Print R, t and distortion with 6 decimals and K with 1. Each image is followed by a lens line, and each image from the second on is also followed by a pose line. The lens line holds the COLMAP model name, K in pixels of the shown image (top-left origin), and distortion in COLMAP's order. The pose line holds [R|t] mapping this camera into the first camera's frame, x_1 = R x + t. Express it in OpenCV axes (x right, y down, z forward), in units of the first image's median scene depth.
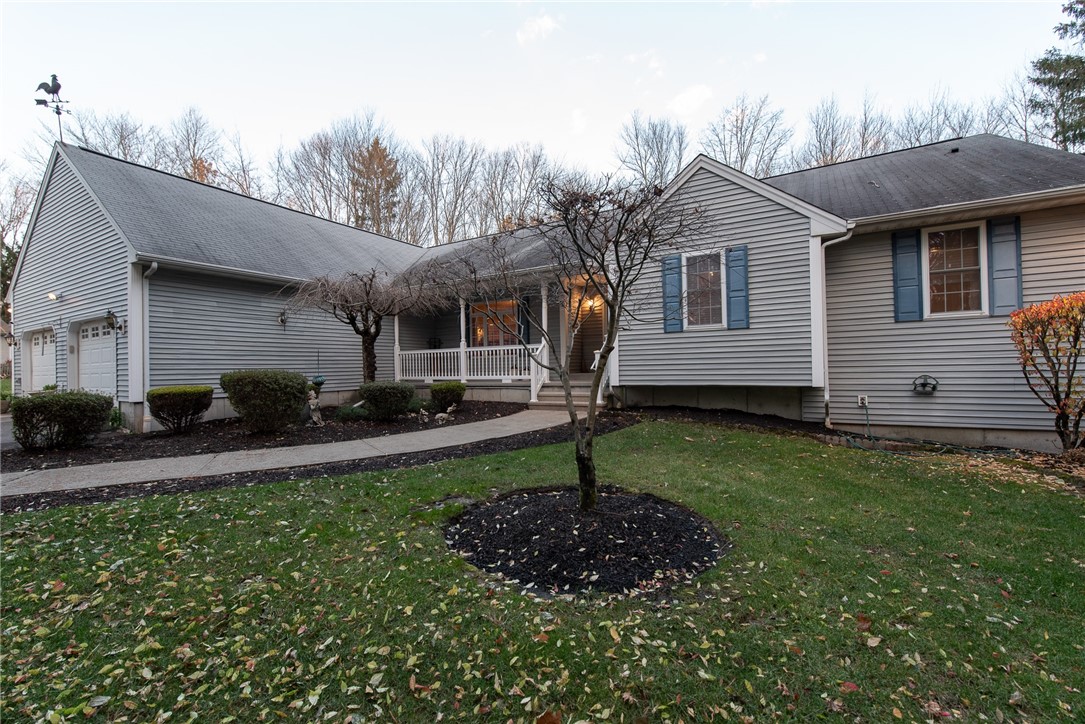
lens RADIAL K [[467.4, 0, 547.8], [0, 467.4, 357.7], [0, 0, 1]] dist [0.007553, -0.000632]
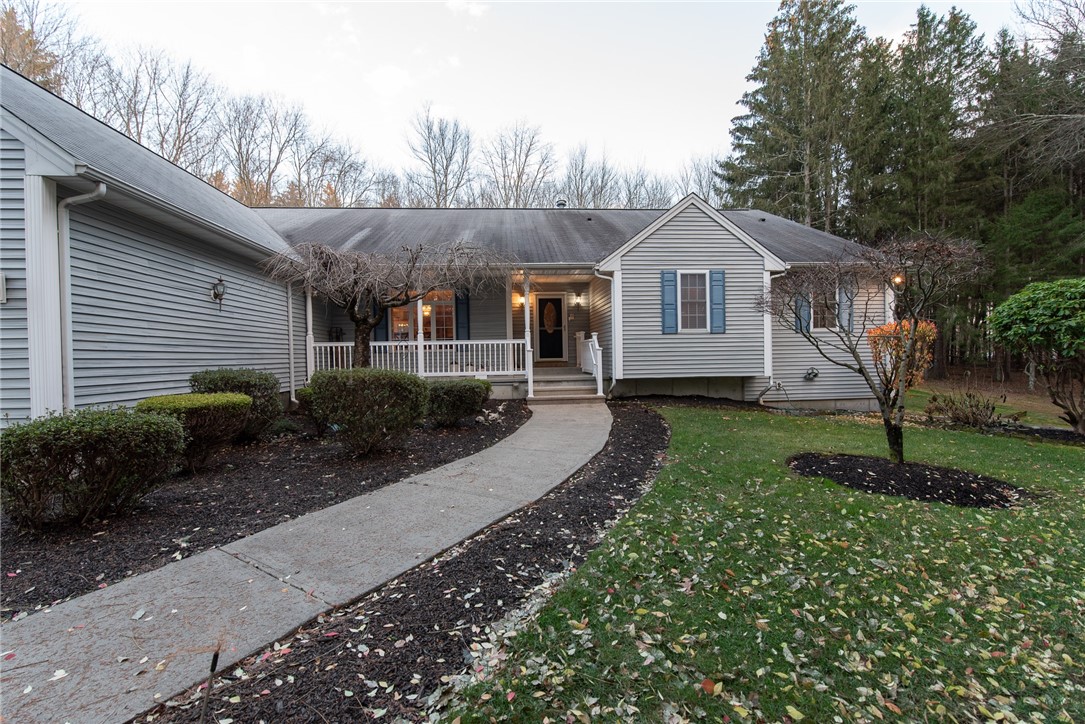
lens RADIAL K [[467.4, 0, 540.8], [0, 467.4, 358.0], [0, 0, 1]] dist [0.007553, -0.000632]
pose [[0.820669, 0.004833, 0.571384, -0.696052], [-0.010791, 0.999917, 0.007041, 0.003753], [-0.571302, -0.011944, 0.820653, 0.190204]]
